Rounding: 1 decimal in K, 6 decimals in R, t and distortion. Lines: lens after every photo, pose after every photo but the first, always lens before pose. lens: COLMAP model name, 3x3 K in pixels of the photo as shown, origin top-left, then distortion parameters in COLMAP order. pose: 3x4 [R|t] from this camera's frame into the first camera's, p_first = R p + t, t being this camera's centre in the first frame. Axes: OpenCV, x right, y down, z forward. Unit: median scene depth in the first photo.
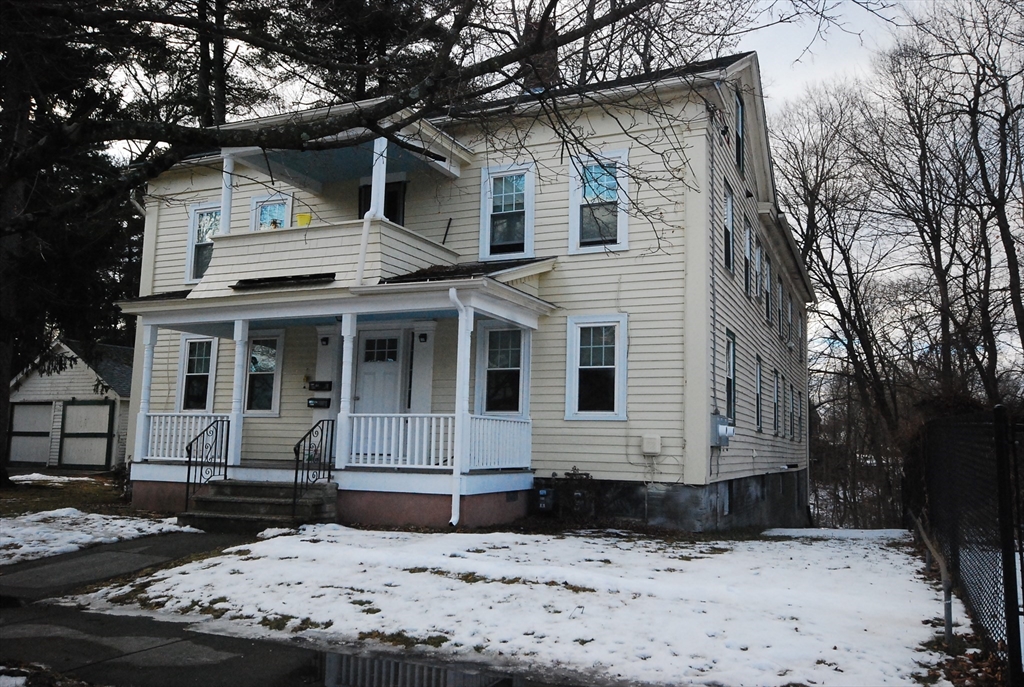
lens RADIAL K [[820.2, 0, 512.0], [0, 820.2, 343.5], [0, 0, 1]] dist [0.031045, 0.000698]
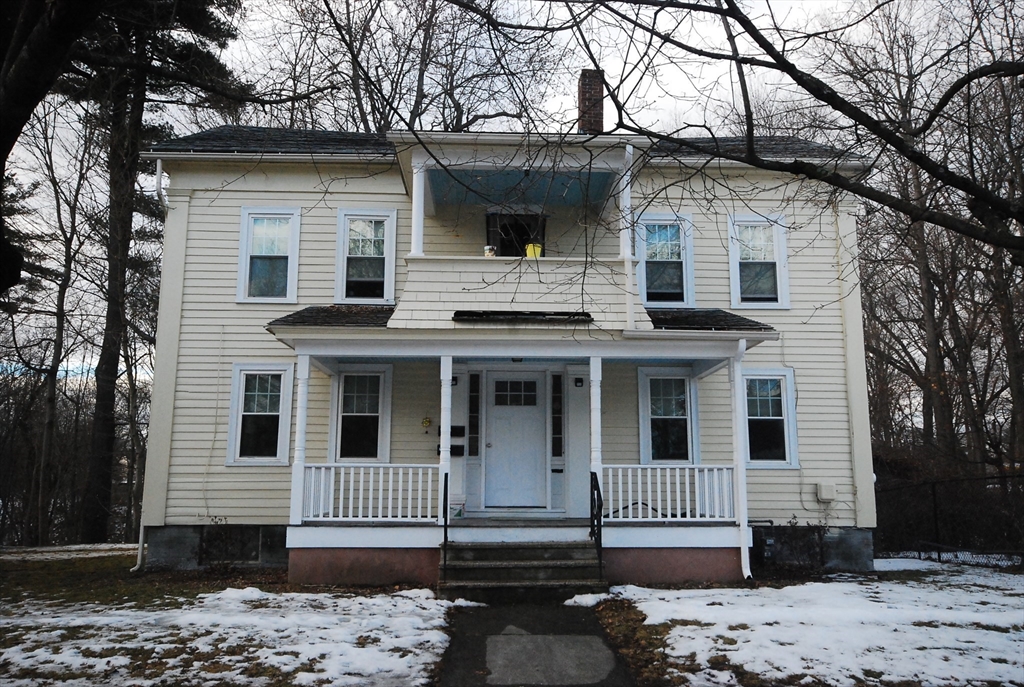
lens RADIAL K [[838.4, 0, 512.0], [0, 838.4, 343.5], [0, 0, 1]] dist [0.004686, 0.005831]
pose [[0.898762, 0.056343, 0.434802, -0.669771], [-0.037970, 0.997985, -0.050836, 0.000645], [-0.436790, 0.029180, 0.899090, 0.177140]]
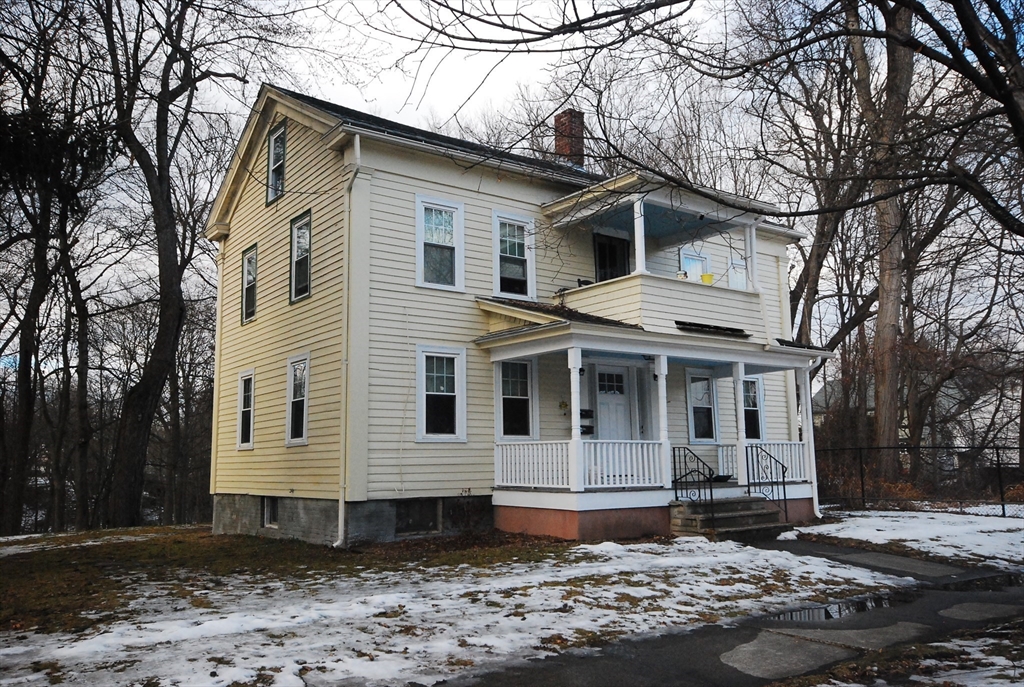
lens RADIAL K [[838.4, 0, 512.0], [0, 838.4, 343.5], [0, 0, 1]] dist [0.004686, 0.005831]
pose [[0.501934, 0.096975, 0.859452, -1.425365], [-0.083928, 0.994466, -0.063194, 0.043852], [-0.860824, -0.040413, 0.507295, 0.619715]]
